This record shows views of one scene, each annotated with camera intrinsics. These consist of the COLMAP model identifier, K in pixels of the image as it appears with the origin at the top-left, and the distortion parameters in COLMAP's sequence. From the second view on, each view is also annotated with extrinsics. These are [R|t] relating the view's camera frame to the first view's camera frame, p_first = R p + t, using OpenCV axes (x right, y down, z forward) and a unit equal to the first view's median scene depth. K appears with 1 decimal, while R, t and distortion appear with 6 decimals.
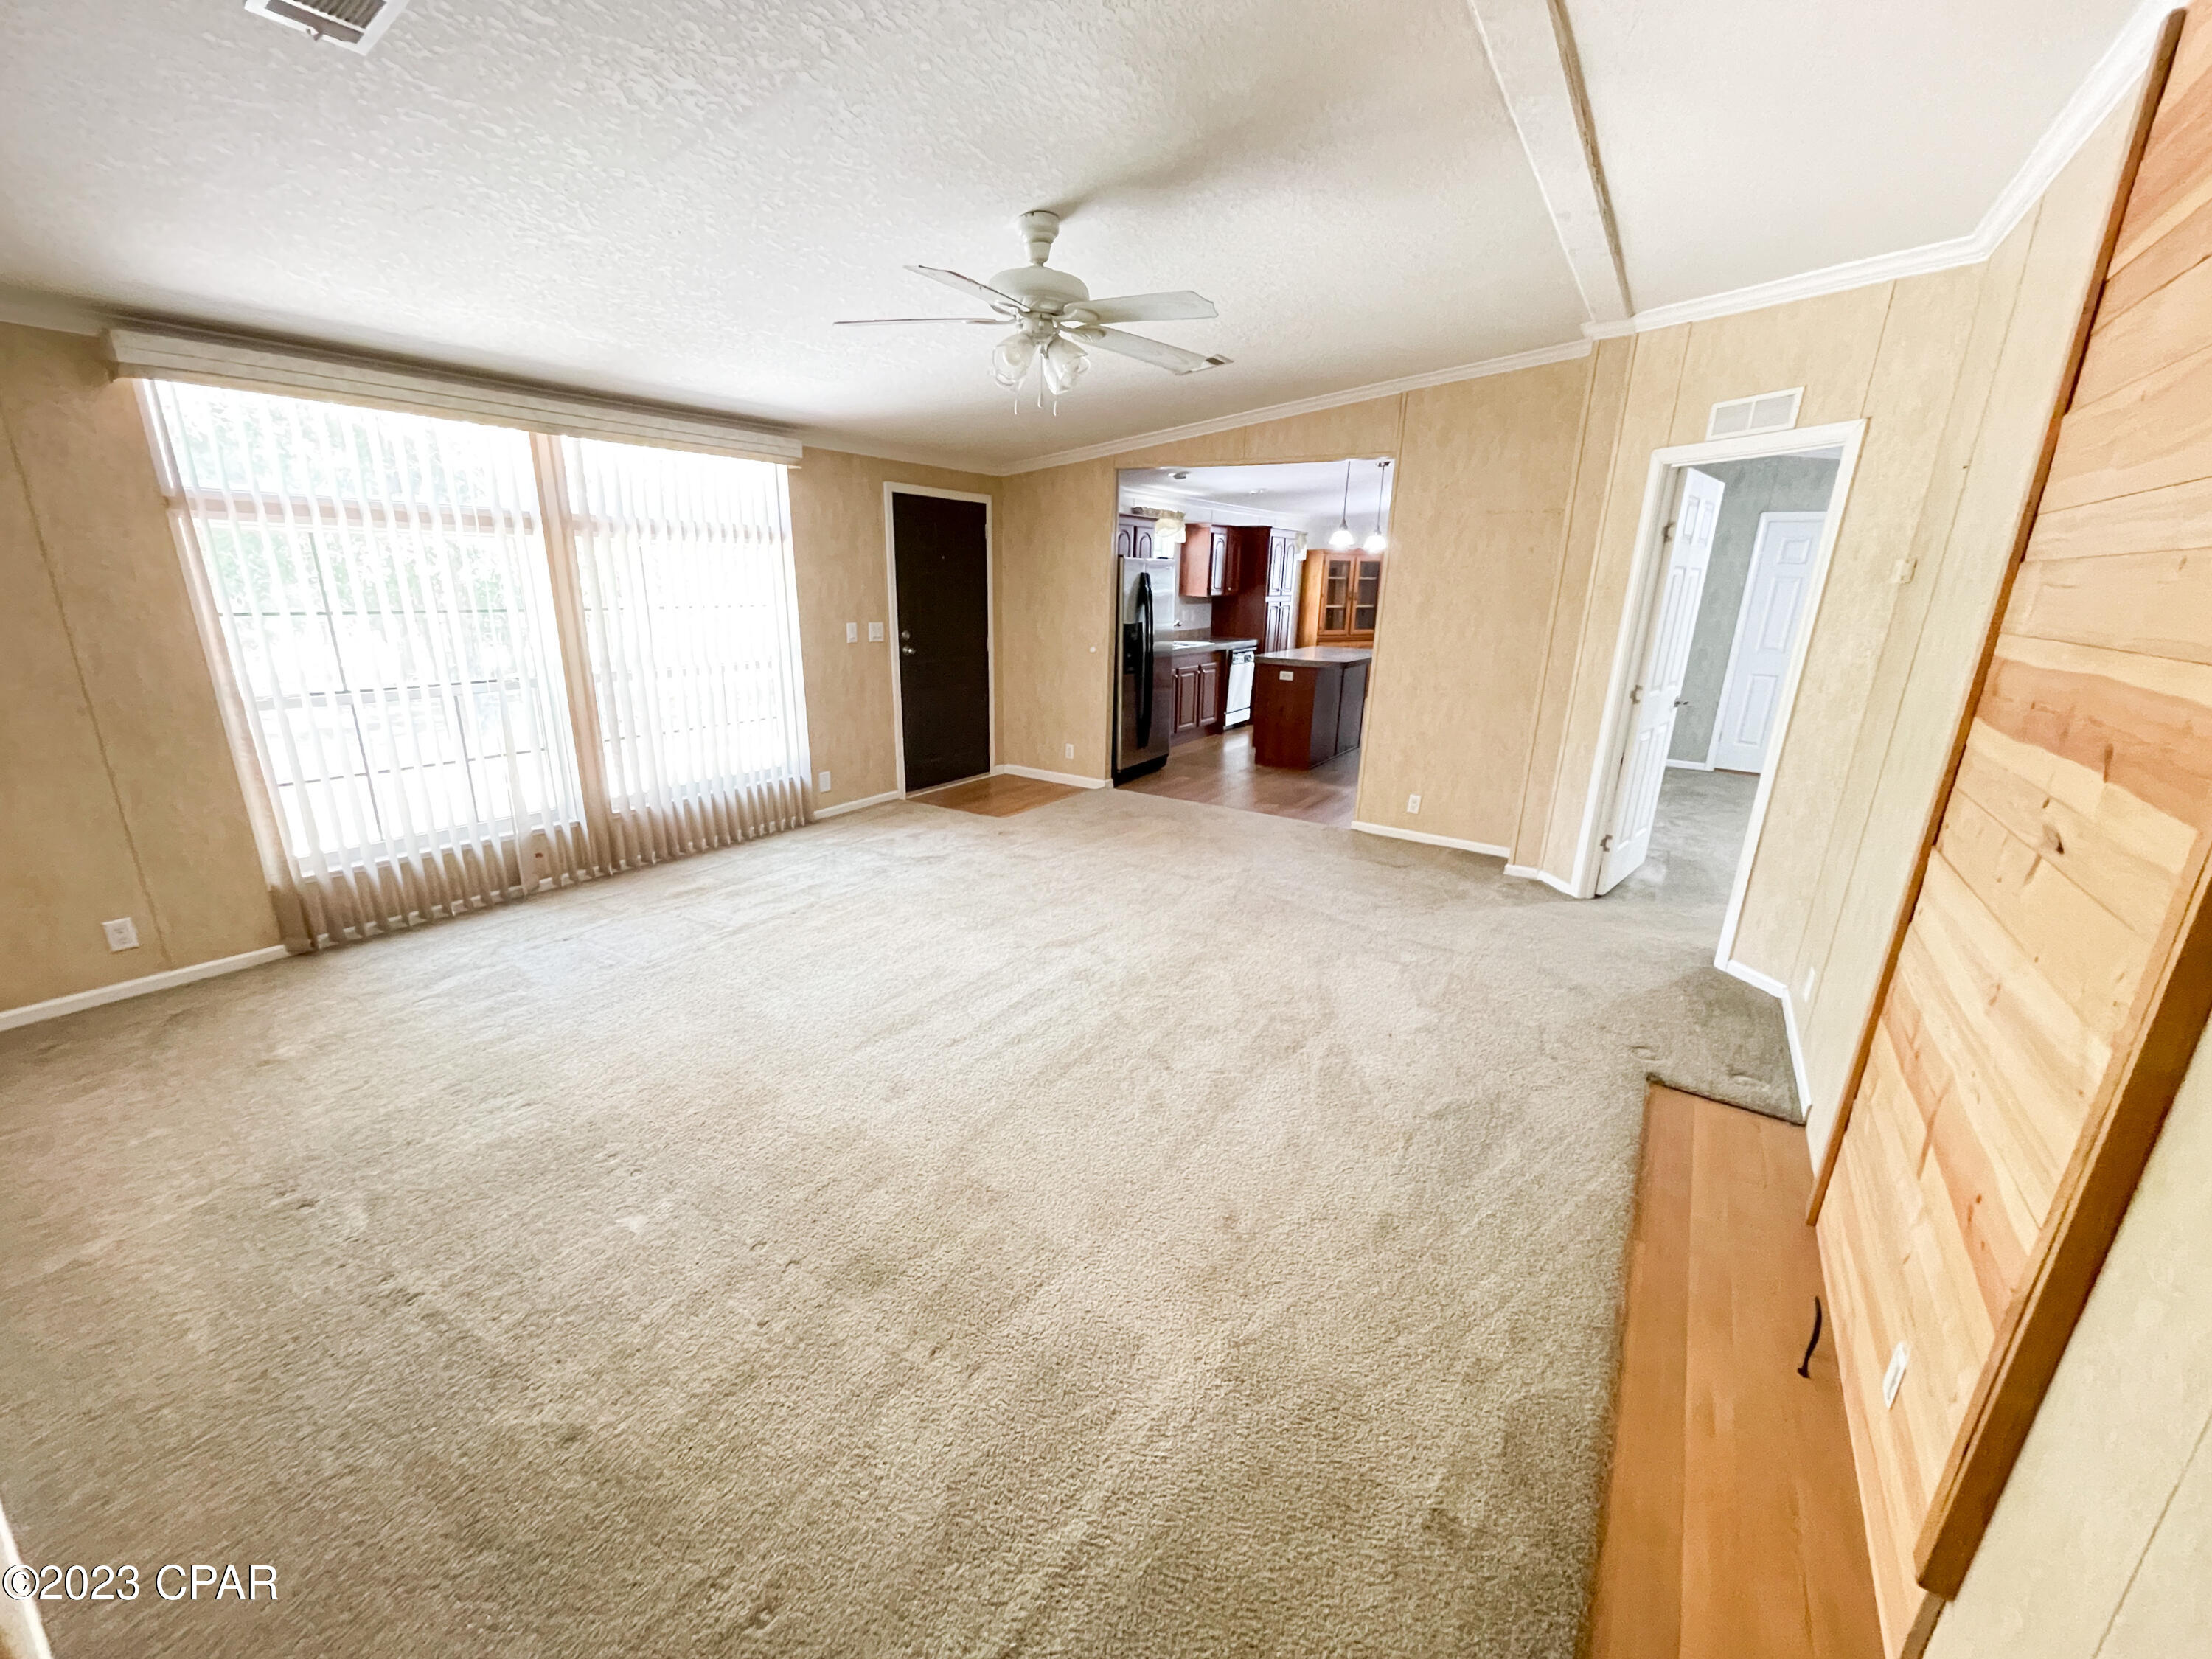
lens RADIAL K [[897.5, 0, 1093.1], [0, 897.5, 840.2], [0, 0, 1]] dist [-0.003830, 0.000255]
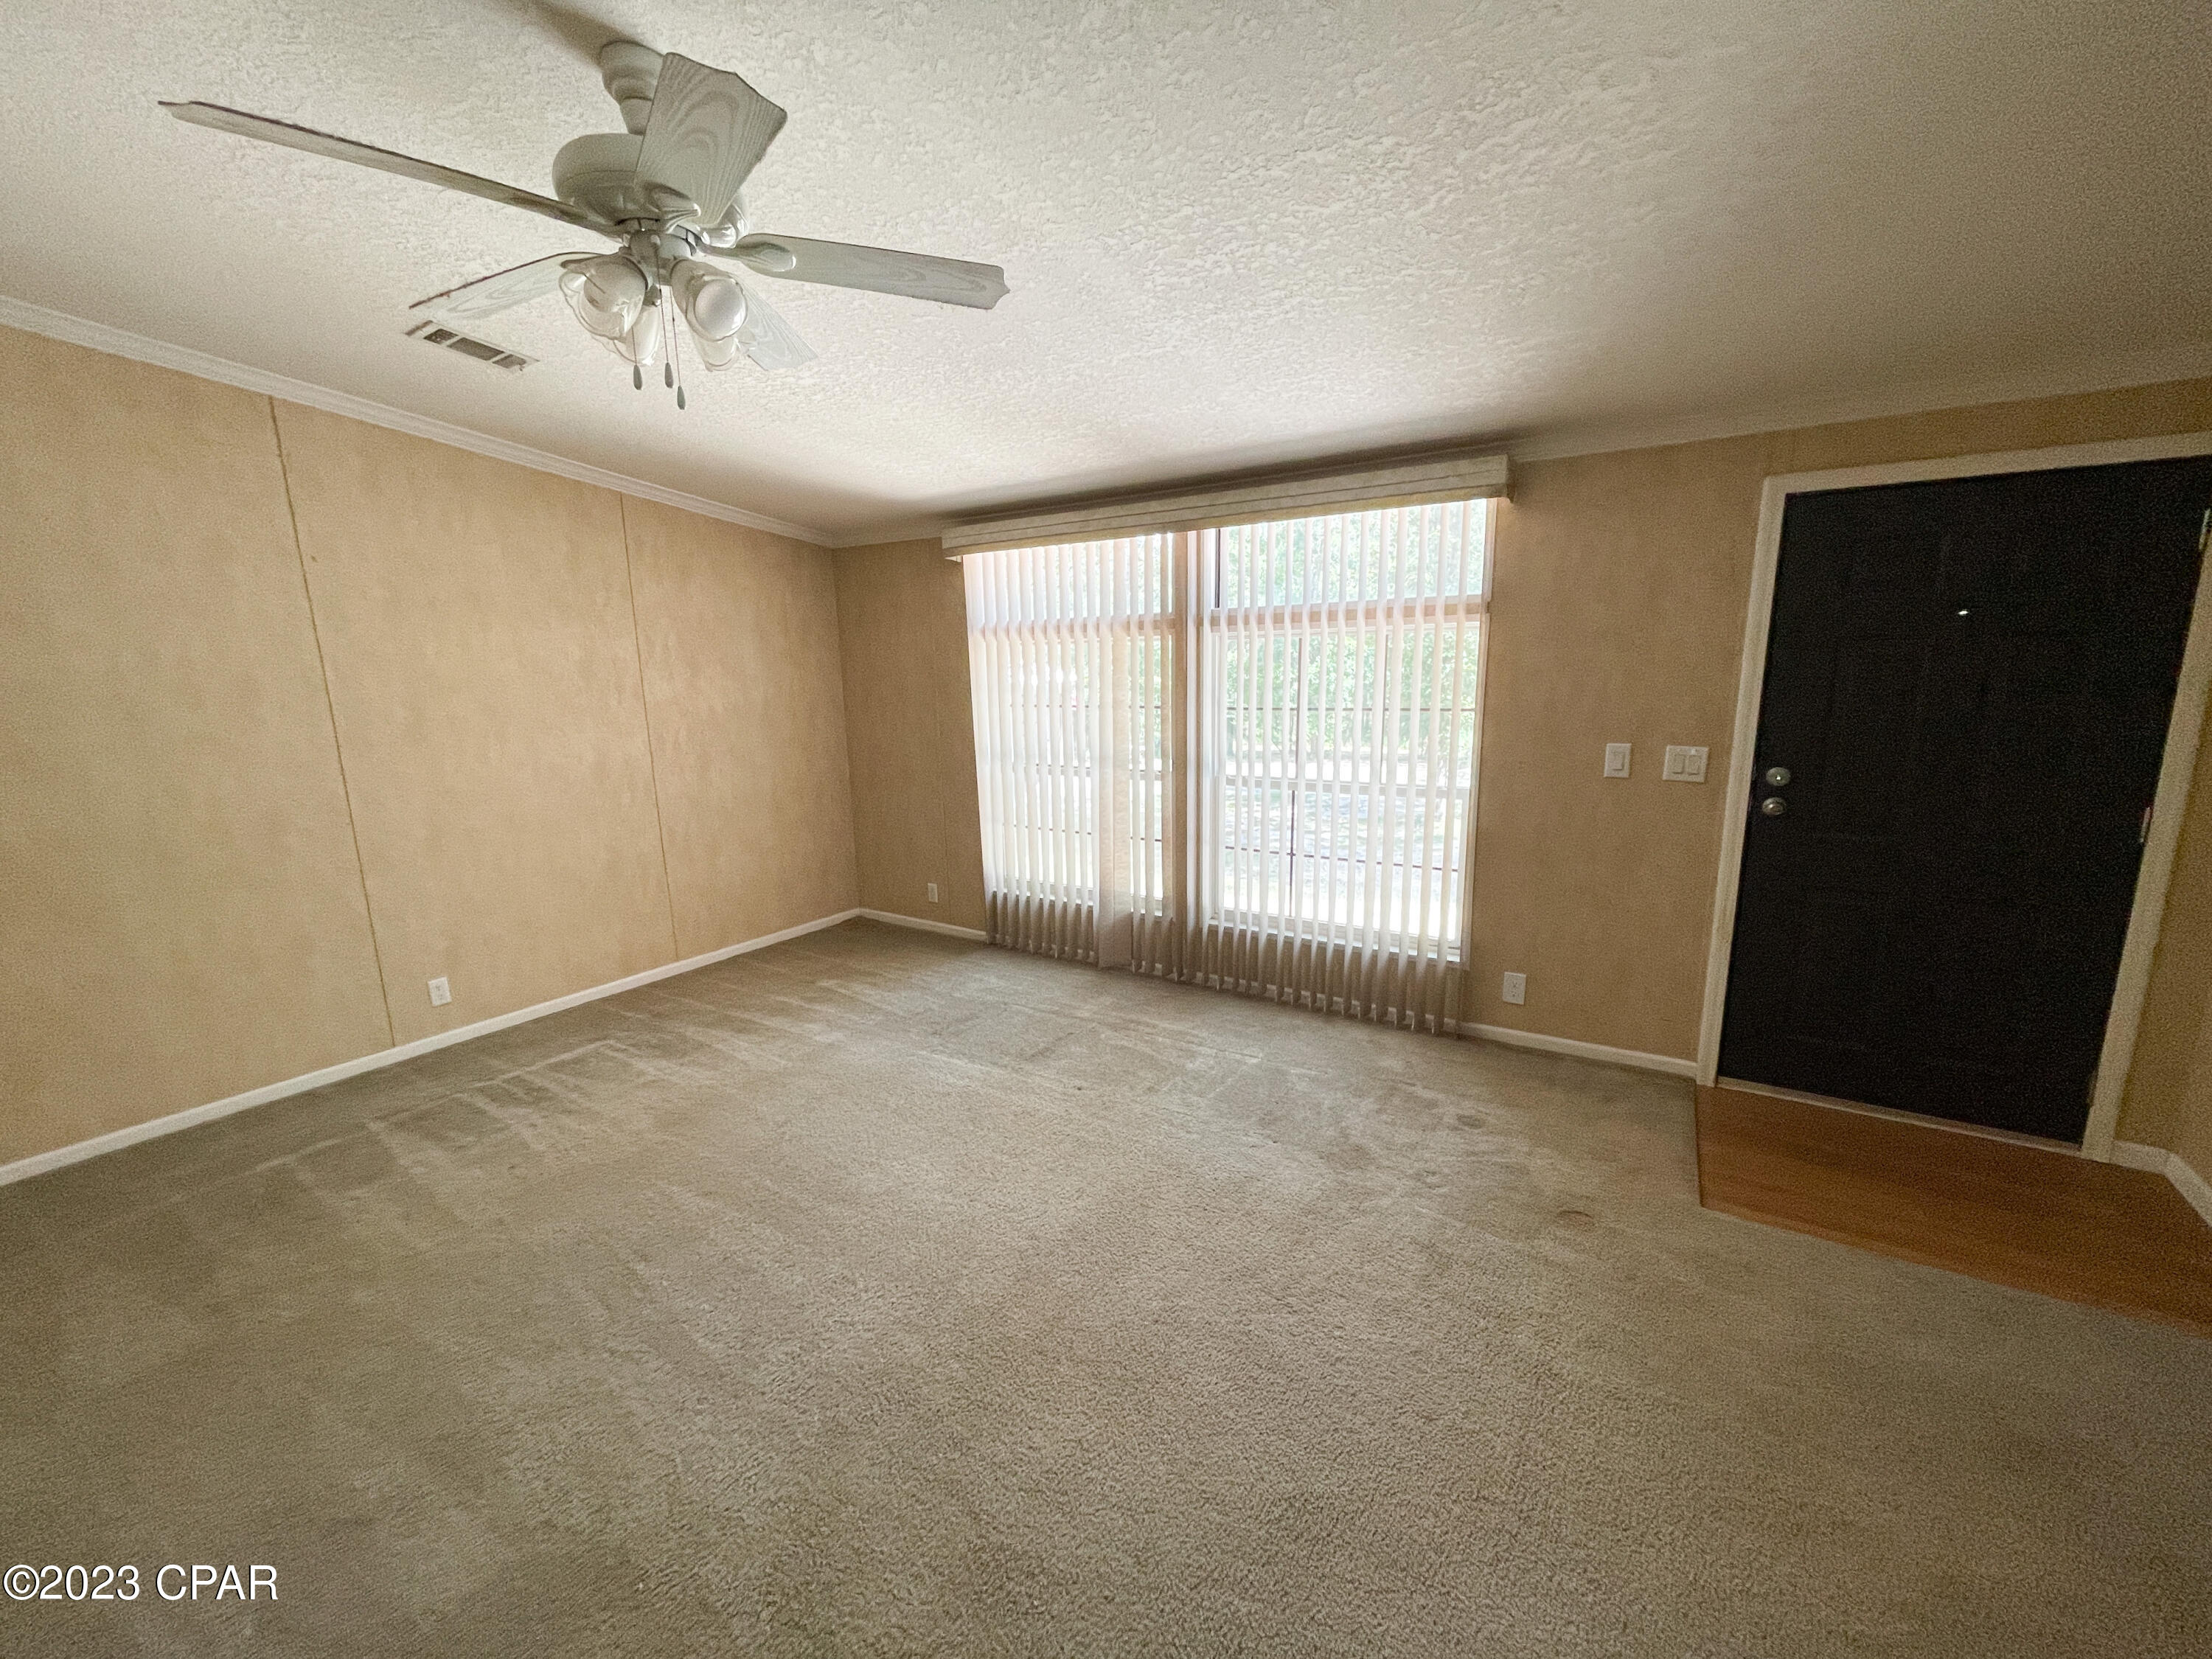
lens RADIAL K [[897.5, 0, 1093.1], [0, 897.5, 840.2], [0, 0, 1]] dist [-0.003830, 0.000255]
pose [[0.007971, 0.175901, -0.984376, 0.328418], [-0.260271, 0.950843, 0.167802, -0.213288], [0.965503, 0.254867, 0.053361, 0.736500]]
